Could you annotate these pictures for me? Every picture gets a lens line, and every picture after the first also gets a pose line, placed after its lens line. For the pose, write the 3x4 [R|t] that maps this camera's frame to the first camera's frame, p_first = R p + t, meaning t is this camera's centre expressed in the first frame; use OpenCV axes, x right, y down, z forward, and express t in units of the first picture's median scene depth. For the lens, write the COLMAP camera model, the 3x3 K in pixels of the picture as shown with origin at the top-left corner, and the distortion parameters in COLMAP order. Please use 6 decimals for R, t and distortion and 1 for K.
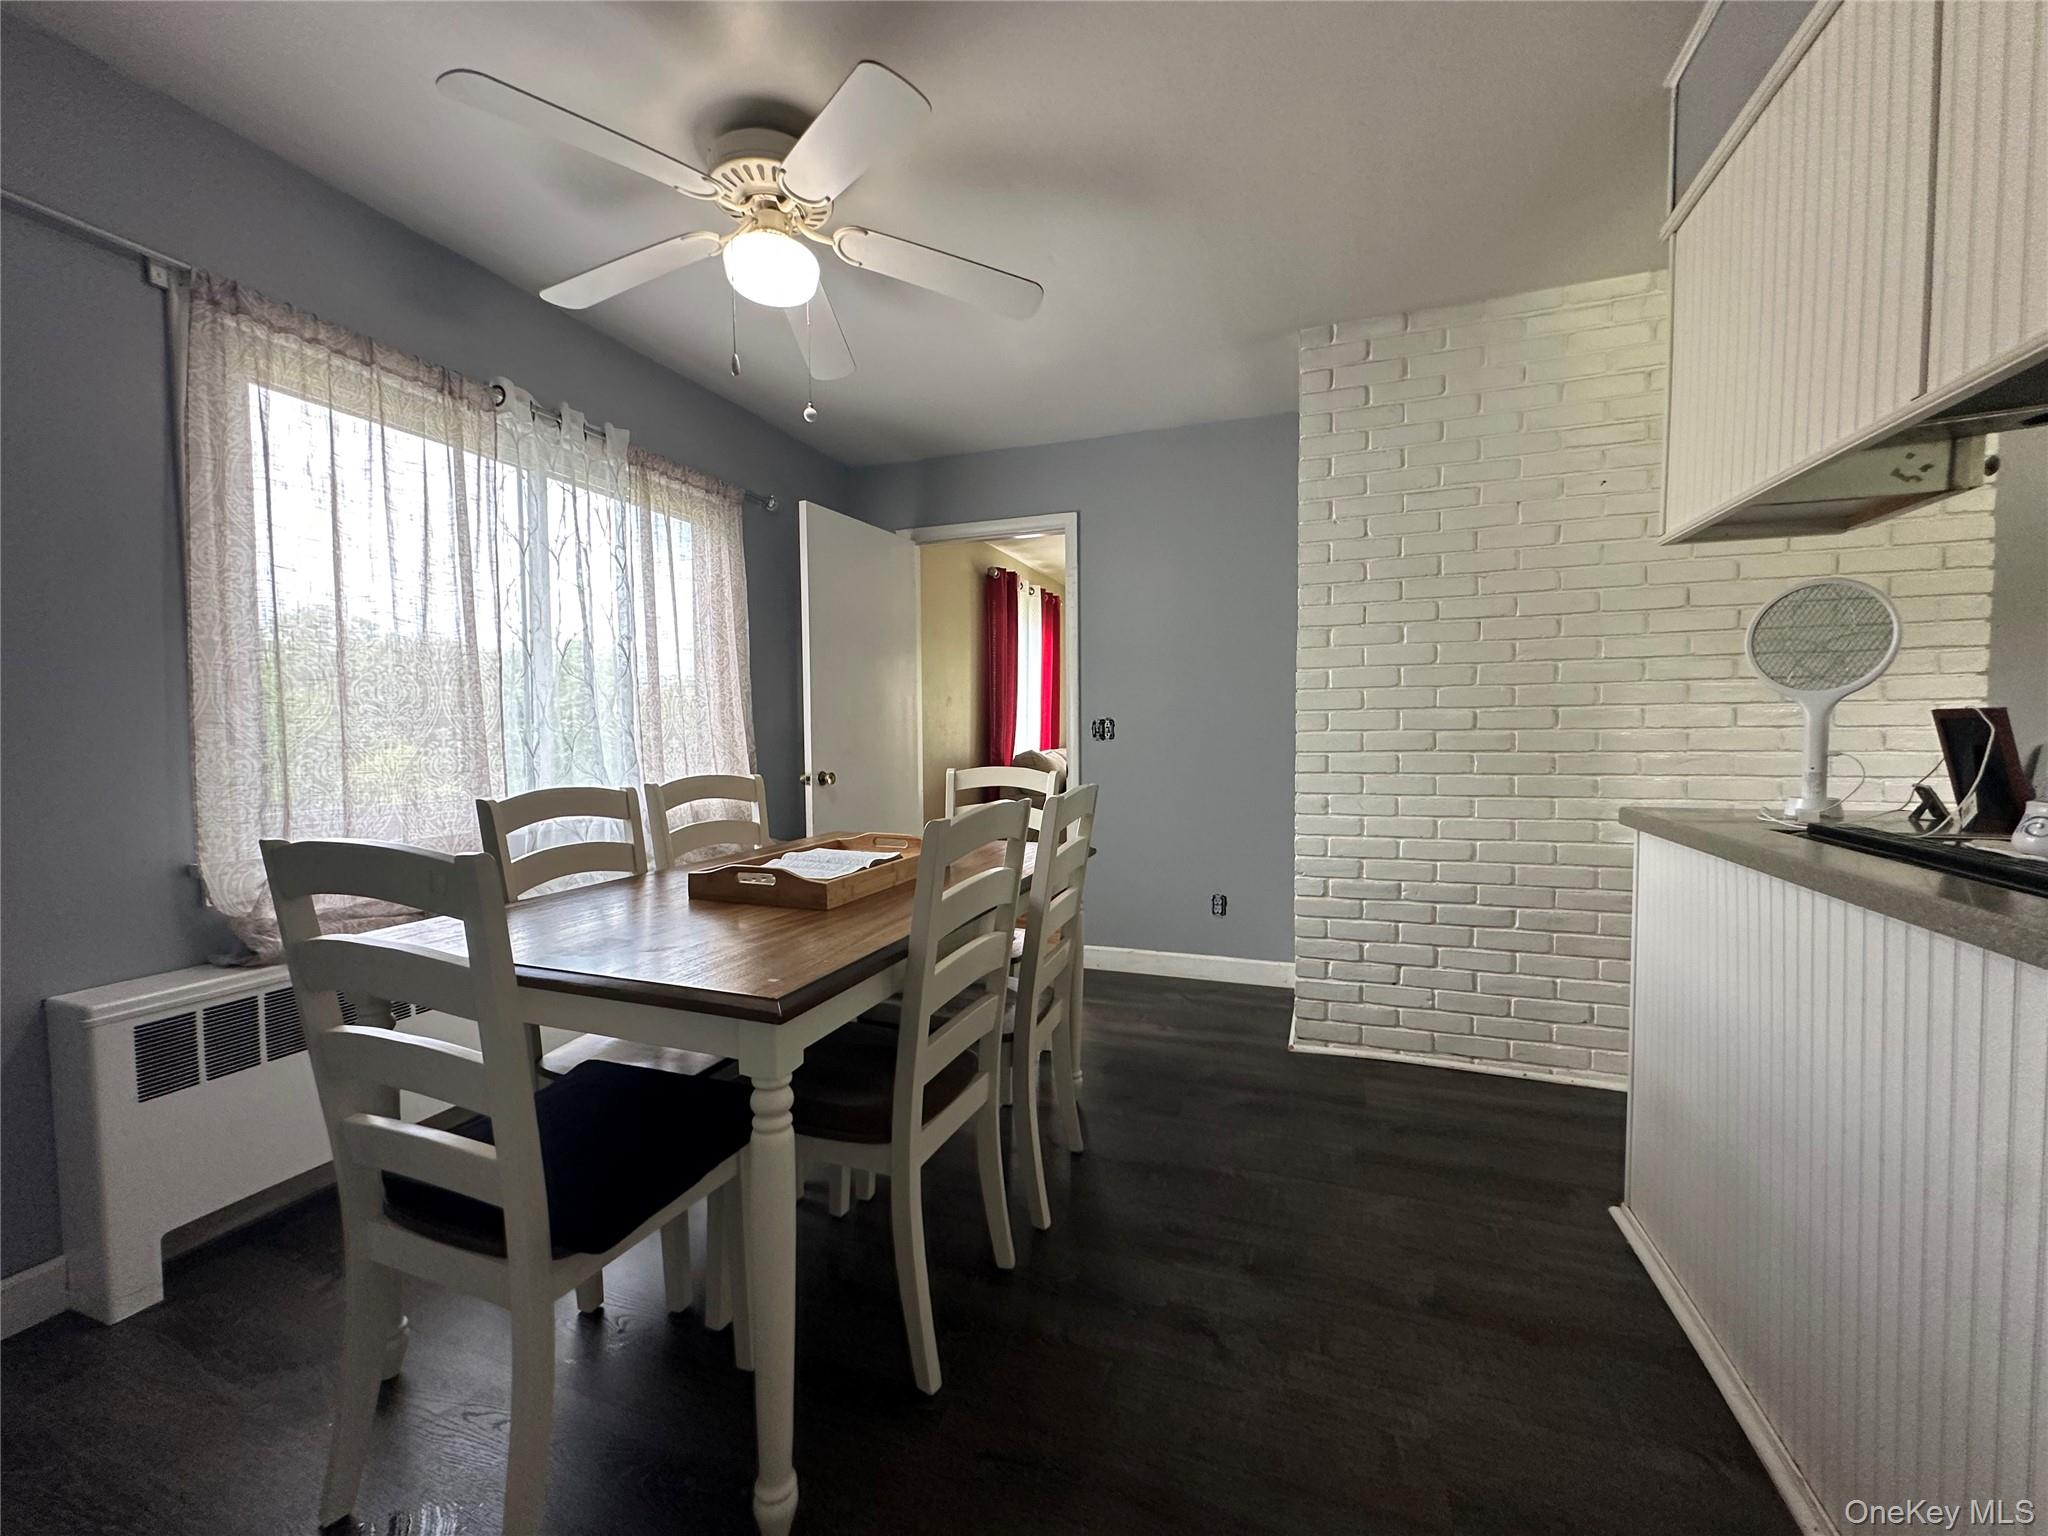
lens RADIAL K [[817.6, 0, 1022.3], [0, 817.6, 765.7], [0, 0, 1]] dist [-0.002094, 0.000976]
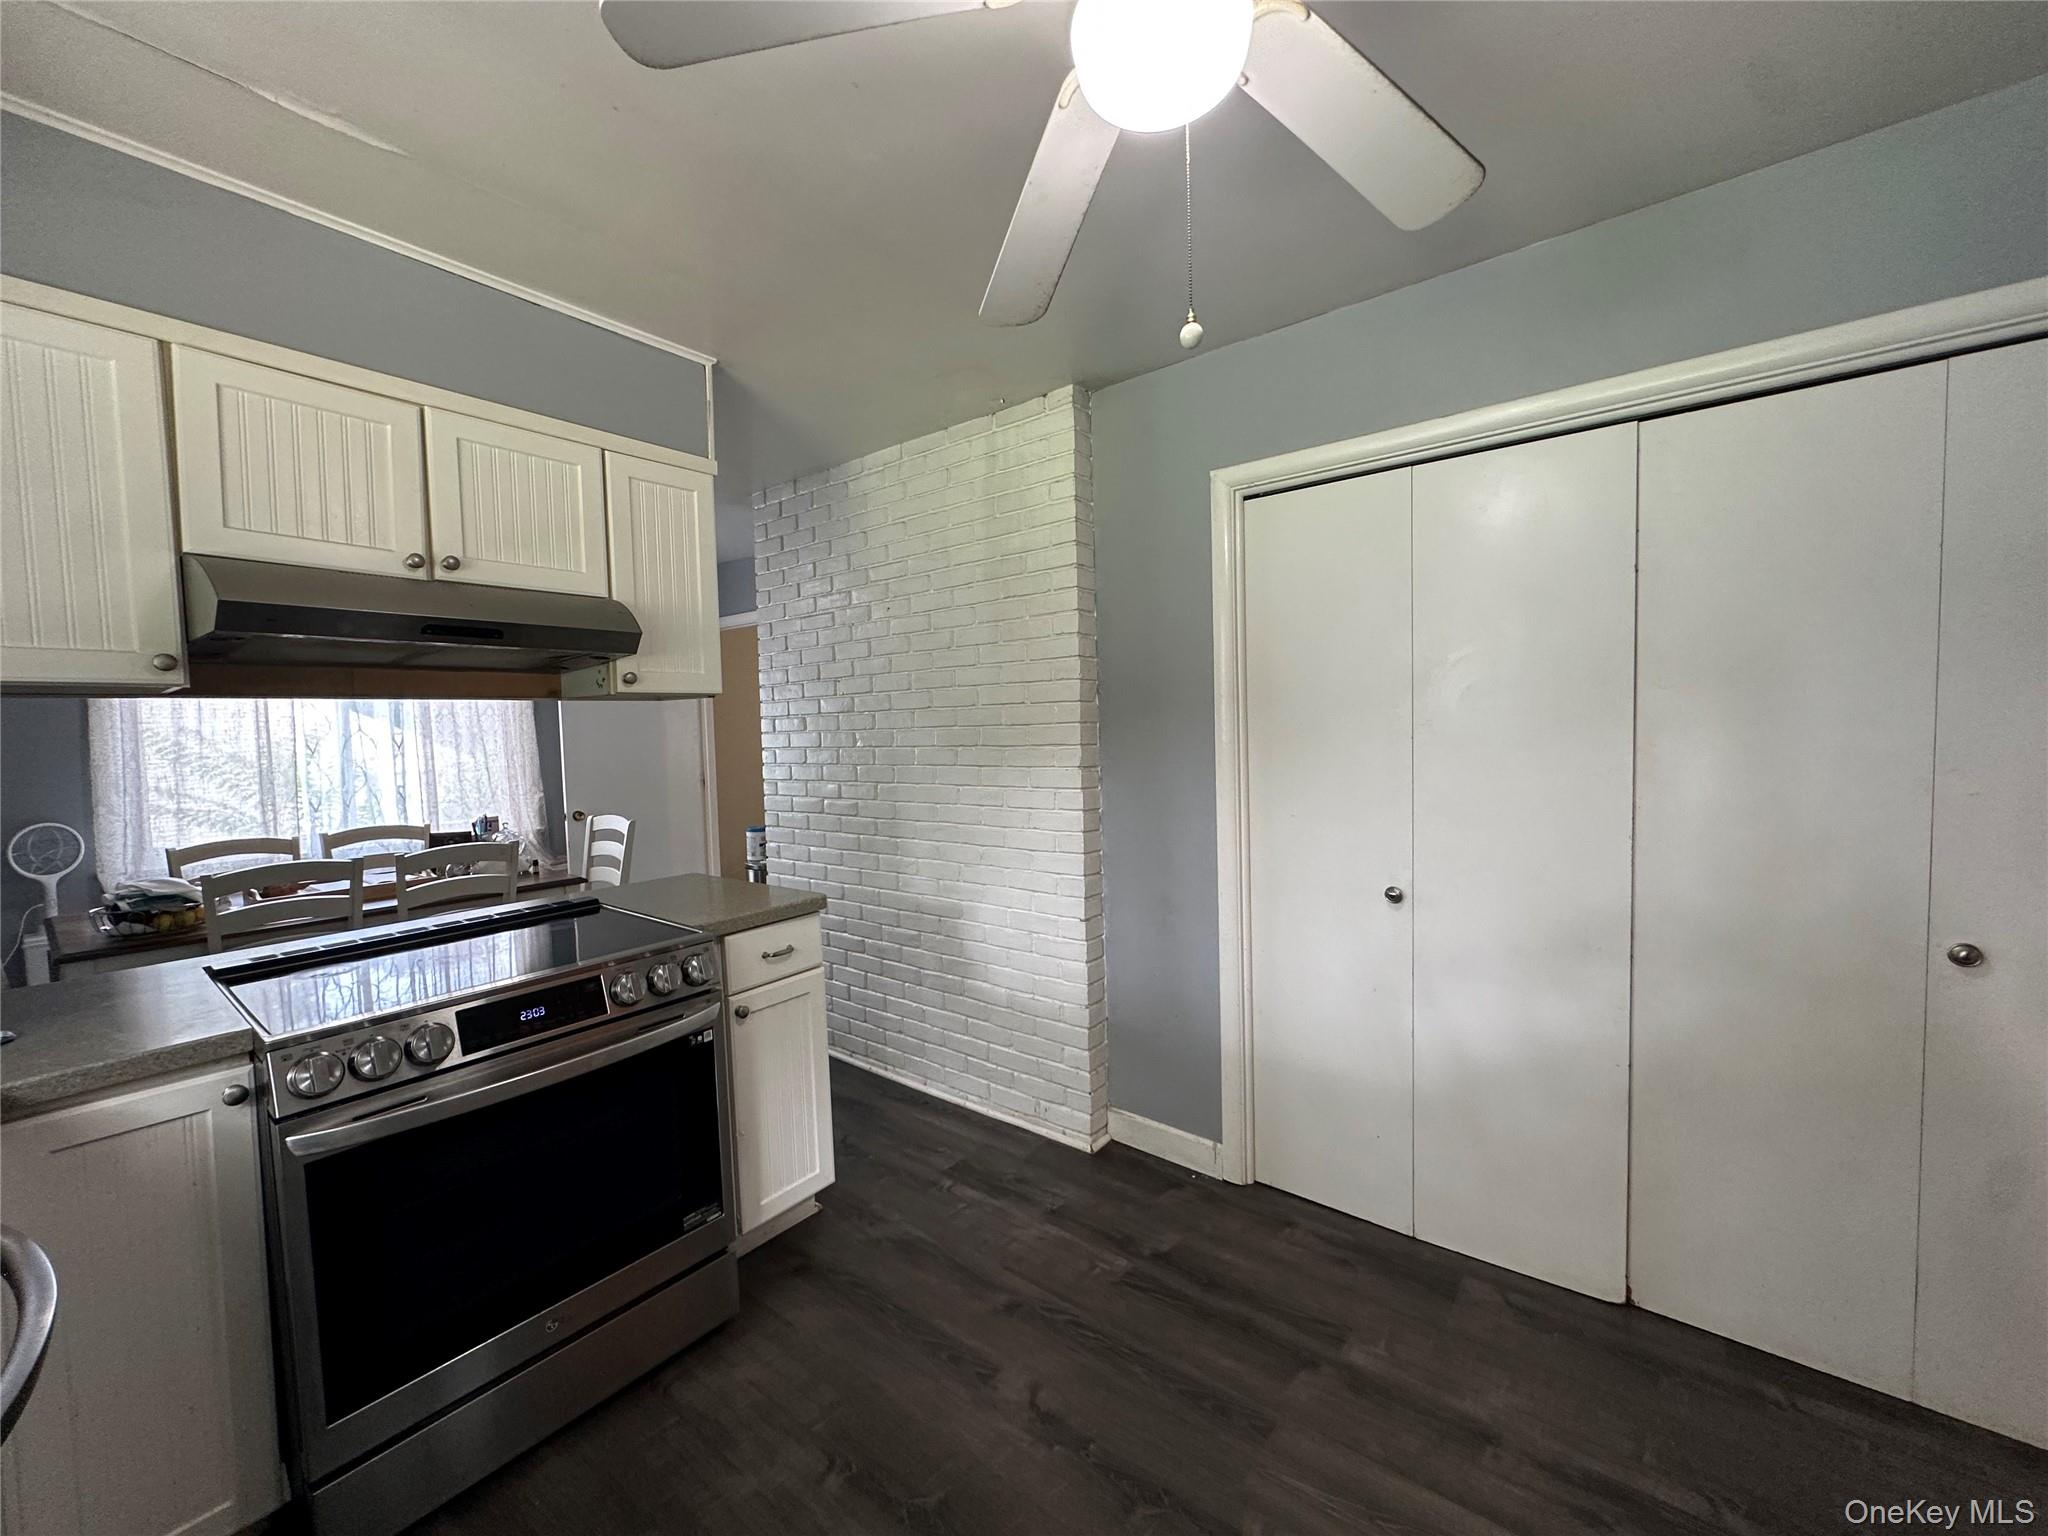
lens RADIAL K [[817.6, 0, 1028.0], [0, 817.6, 771.2], [0, 0, 1]] dist [-0.002094, 0.000976]
pose [[0.950458, -0.000287, -0.310854, 1.254813], [0.005691, 0.999848, 0.016477, -0.108411], [0.310802, -0.017430, 0.950315, -0.140793]]
